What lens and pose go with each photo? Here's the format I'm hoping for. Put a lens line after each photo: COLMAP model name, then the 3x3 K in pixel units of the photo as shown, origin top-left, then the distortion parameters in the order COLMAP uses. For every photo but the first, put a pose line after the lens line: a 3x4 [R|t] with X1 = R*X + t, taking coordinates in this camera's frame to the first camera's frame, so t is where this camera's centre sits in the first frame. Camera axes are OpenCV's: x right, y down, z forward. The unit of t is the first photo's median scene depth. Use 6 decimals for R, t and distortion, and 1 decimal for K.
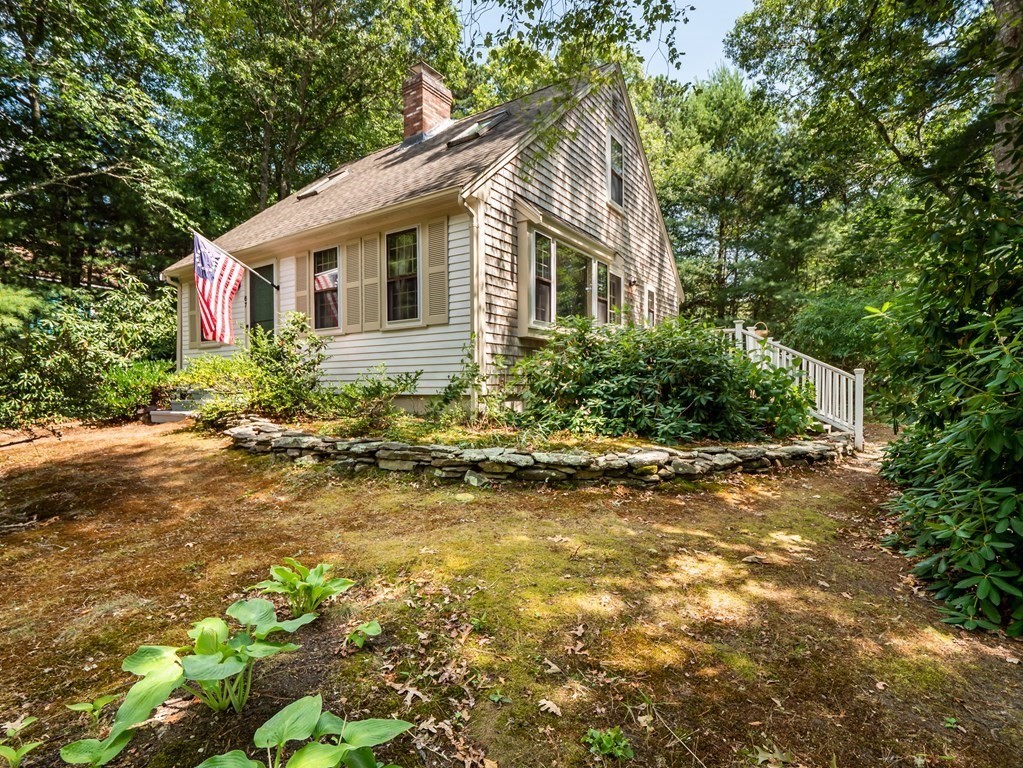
lens RADIAL K [[502.8, 0, 511.5], [0, 502.8, 384.0], [0, 0, 1]] dist [-0.001365, -0.000341]
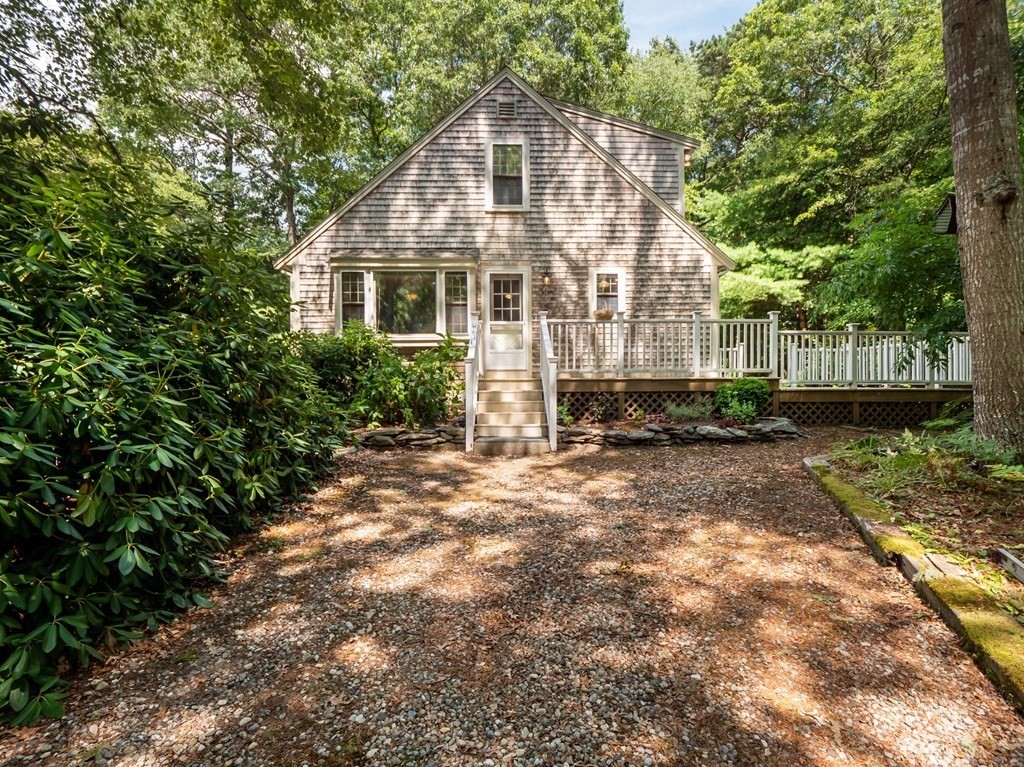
lens RADIAL K [[503.3, 0, 512.0], [0, 503.3, 383.5], [0, 0, 1]] dist [-0.001365, -0.000341]
pose [[0.537552, 0.018950, -0.843018, 1.558737], [-0.003733, 0.999791, 0.020094, -0.020733], [0.843222, -0.007655, 0.537510, 0.665307]]
